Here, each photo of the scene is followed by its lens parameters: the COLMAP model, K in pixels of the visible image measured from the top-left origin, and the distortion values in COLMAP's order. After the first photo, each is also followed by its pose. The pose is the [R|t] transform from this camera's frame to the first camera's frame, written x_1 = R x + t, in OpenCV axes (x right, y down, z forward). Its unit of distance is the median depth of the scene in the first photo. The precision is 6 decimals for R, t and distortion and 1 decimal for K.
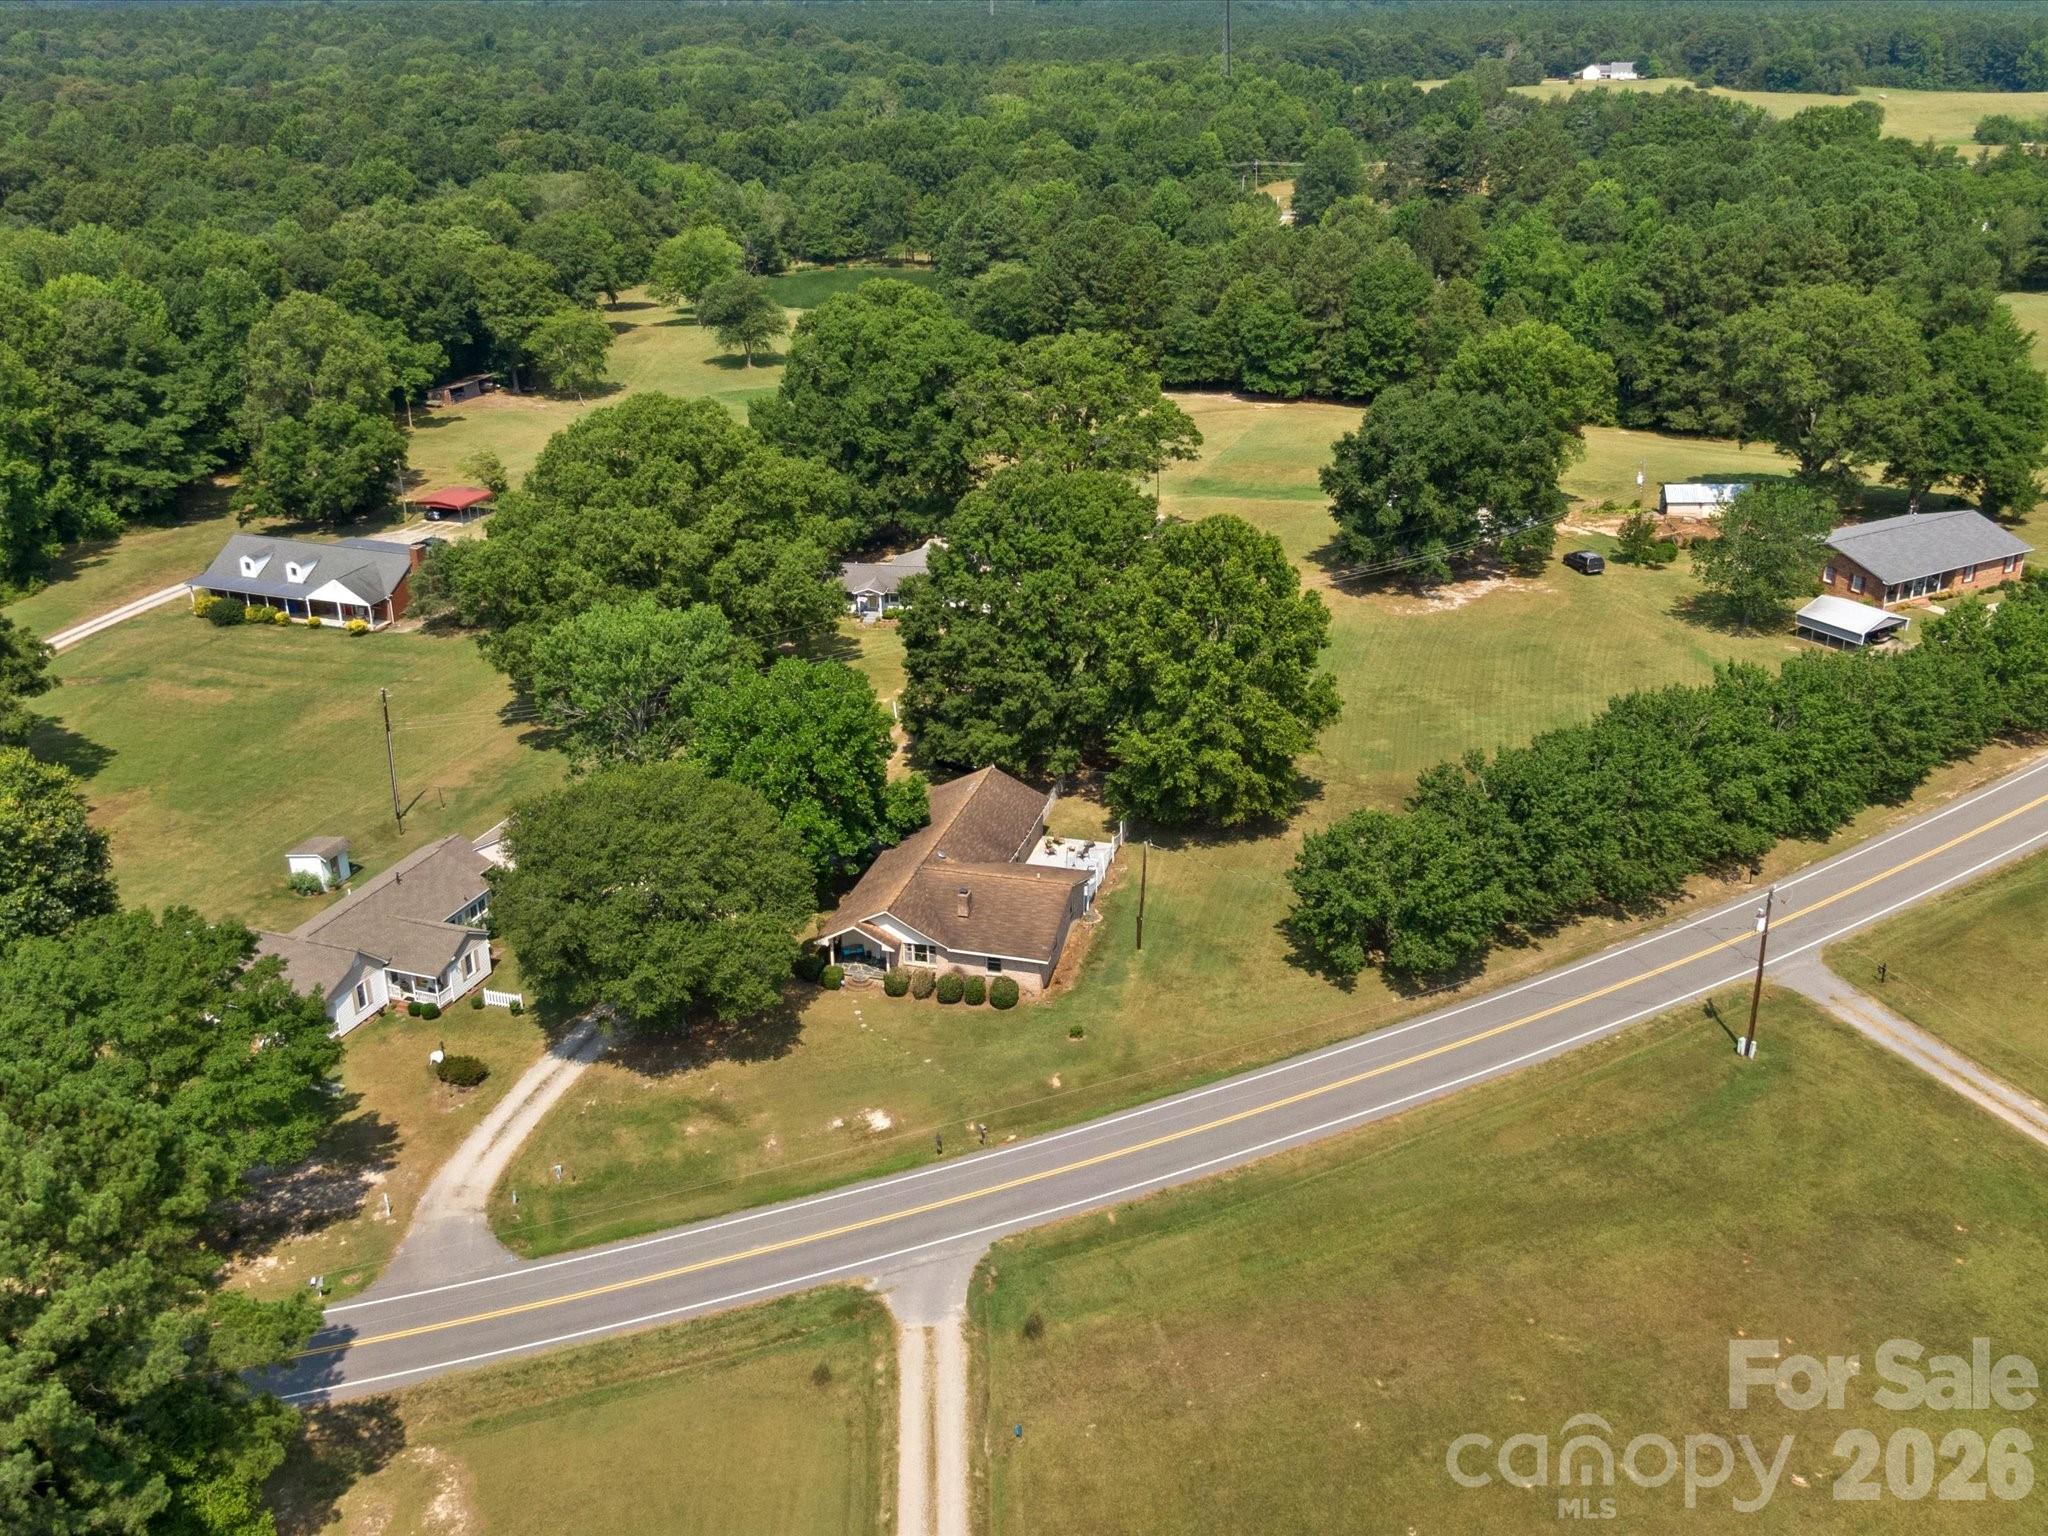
lens RADIAL K [[1945.5, 0, 1028.9], [0, 1945.5, 771.1], [0, 0, 1]] dist [0.064469, -0.152153]
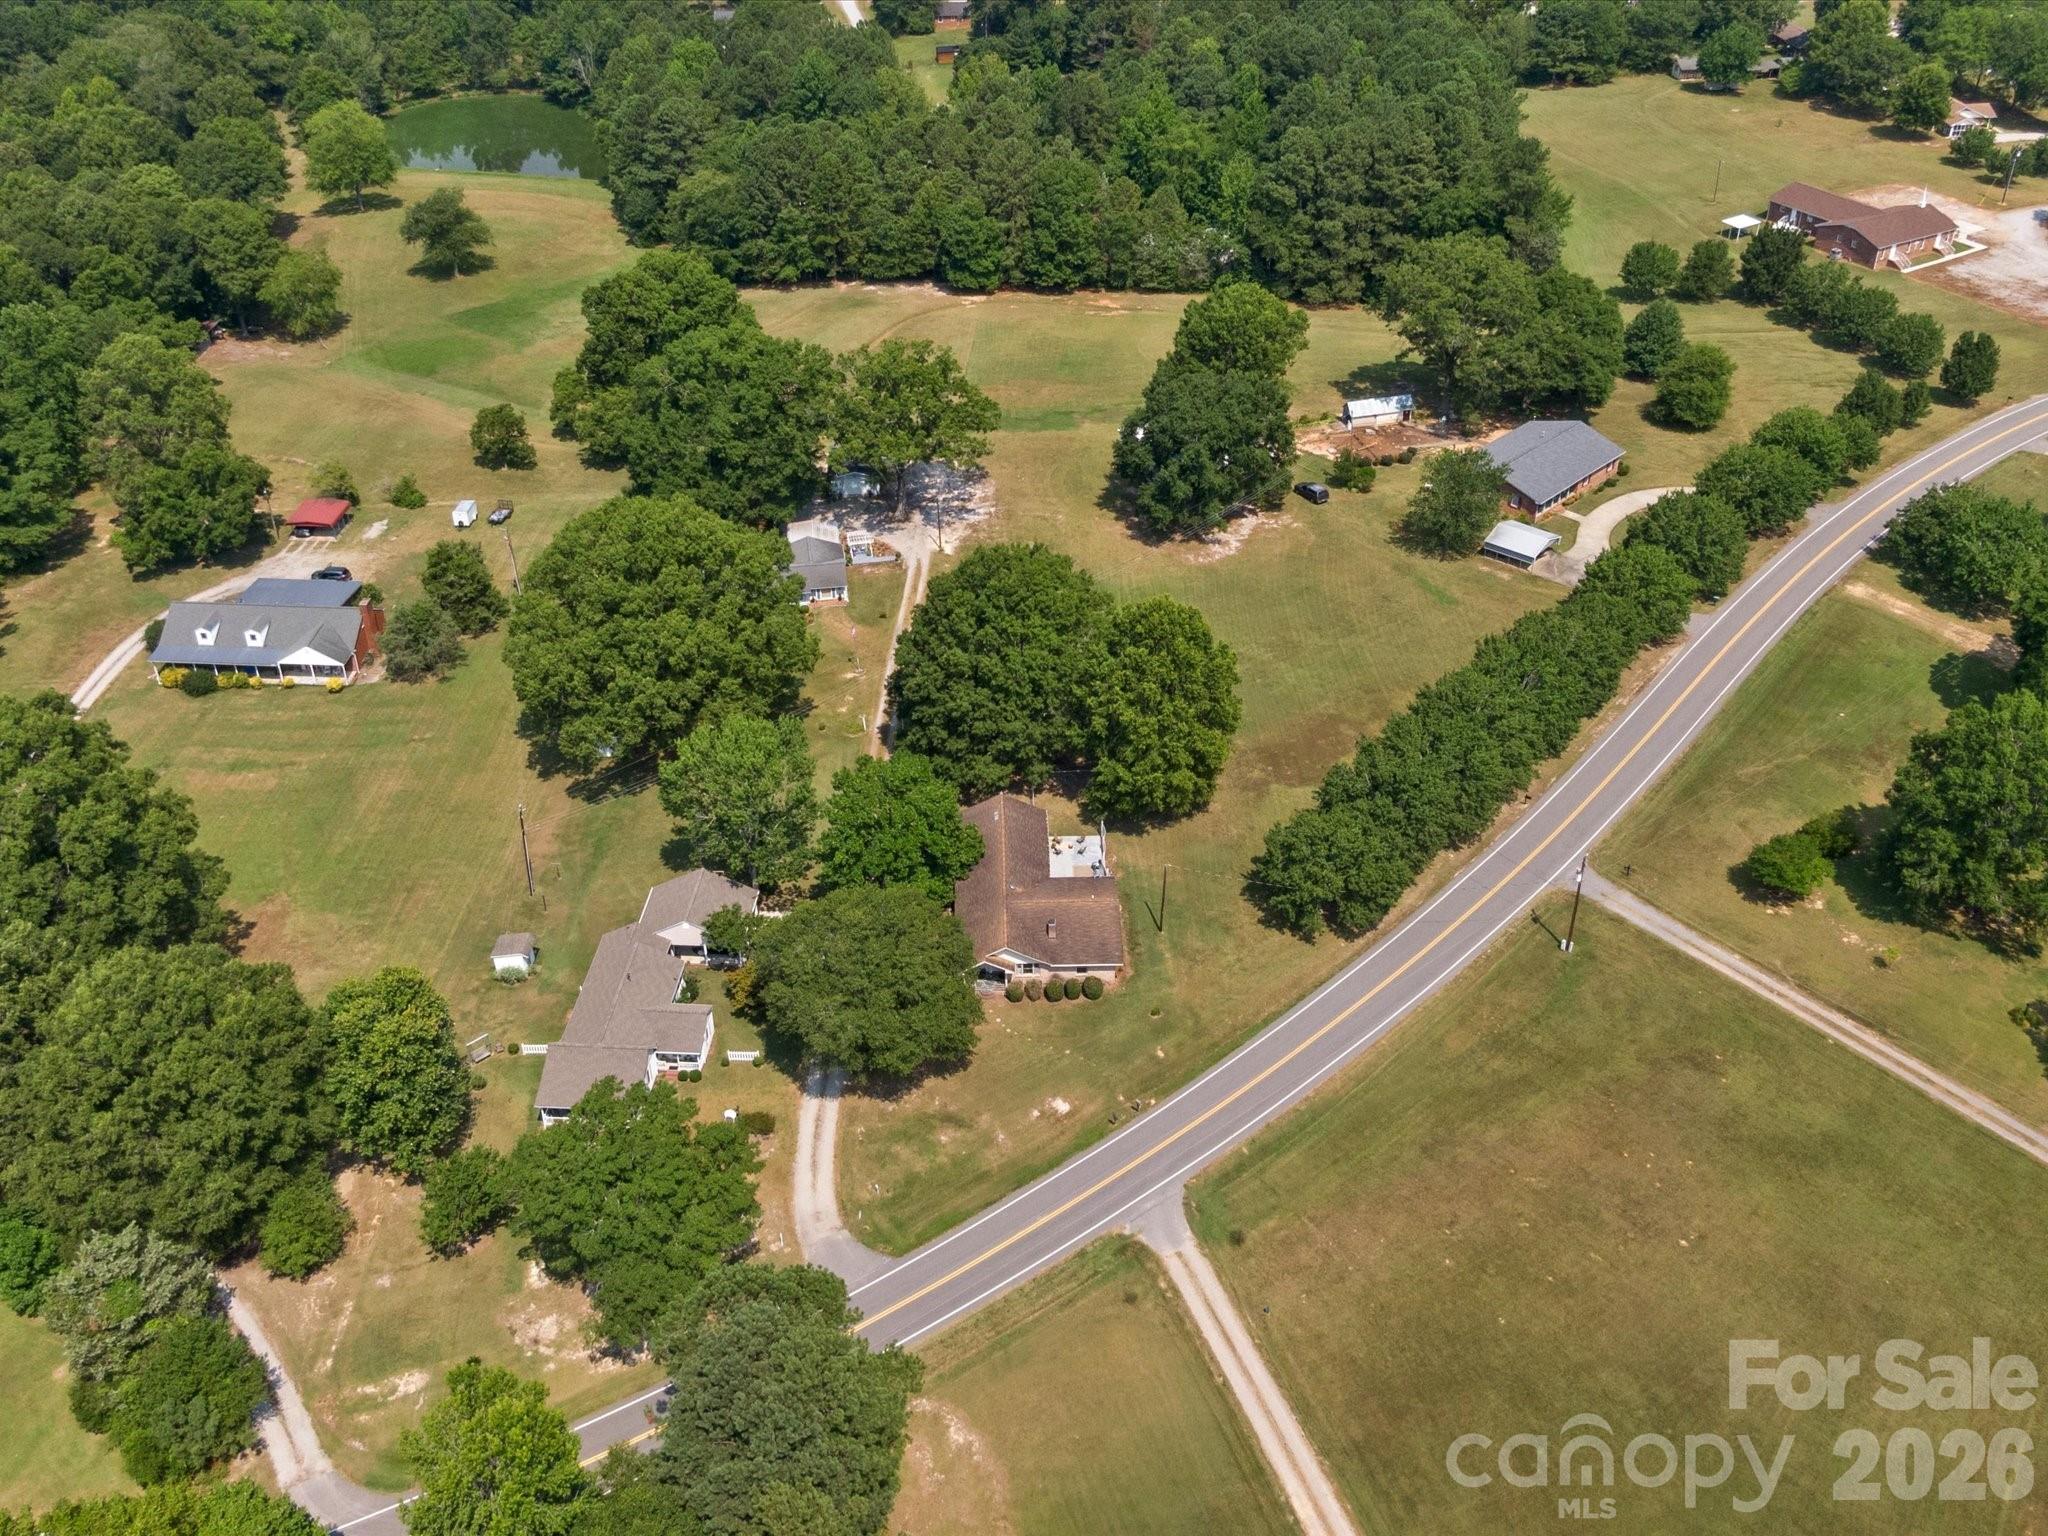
lens RADIAL K [[1945.5, 0, 1028.9], [0, 1945.5, 771.1], [0, 0, 1]] dist [0.064469, -0.152153]
pose [[0.957189, -0.160801, 0.240690, -0.250118], [0.111006, 0.971848, 0.207820, -0.229129], [-0.267331, -0.172205, 0.948093, -0.219219]]
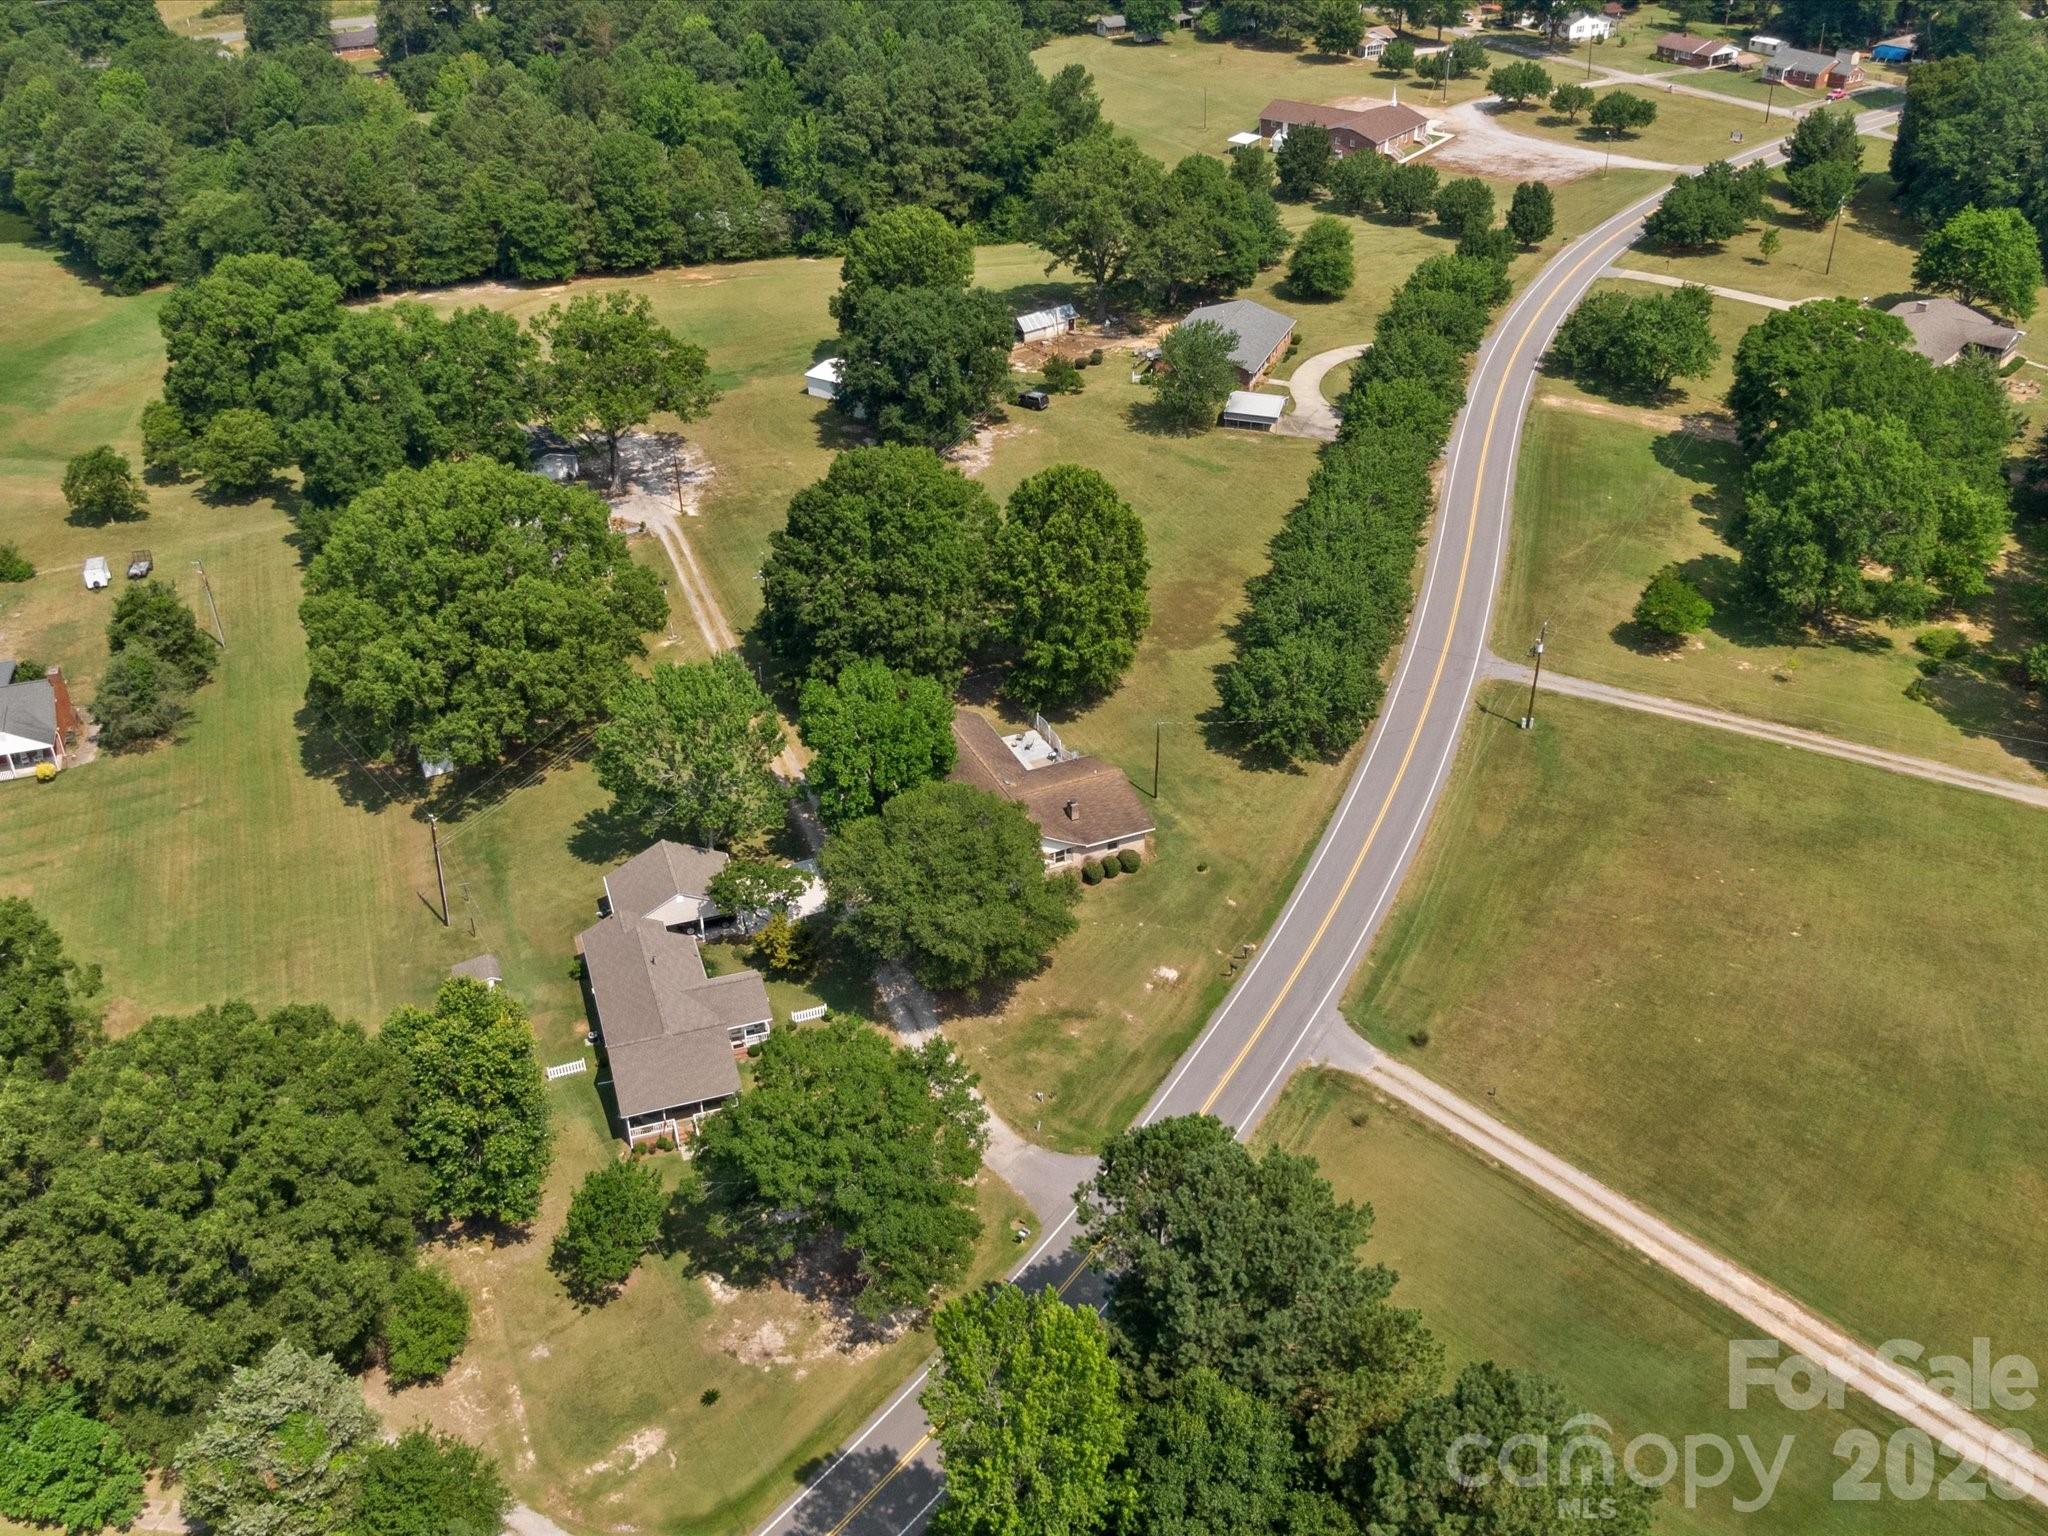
lens RADIAL K [[1945.5, 0, 1028.9], [0, 1945.5, 771.1], [0, 0, 1]] dist [0.064469, -0.152153]
pose [[0.770190, -0.335703, 0.542319, -0.514151], [0.249403, 0.941092, 0.228352, -0.179435], [-0.587031, -0.040618, 0.808545, -0.037941]]
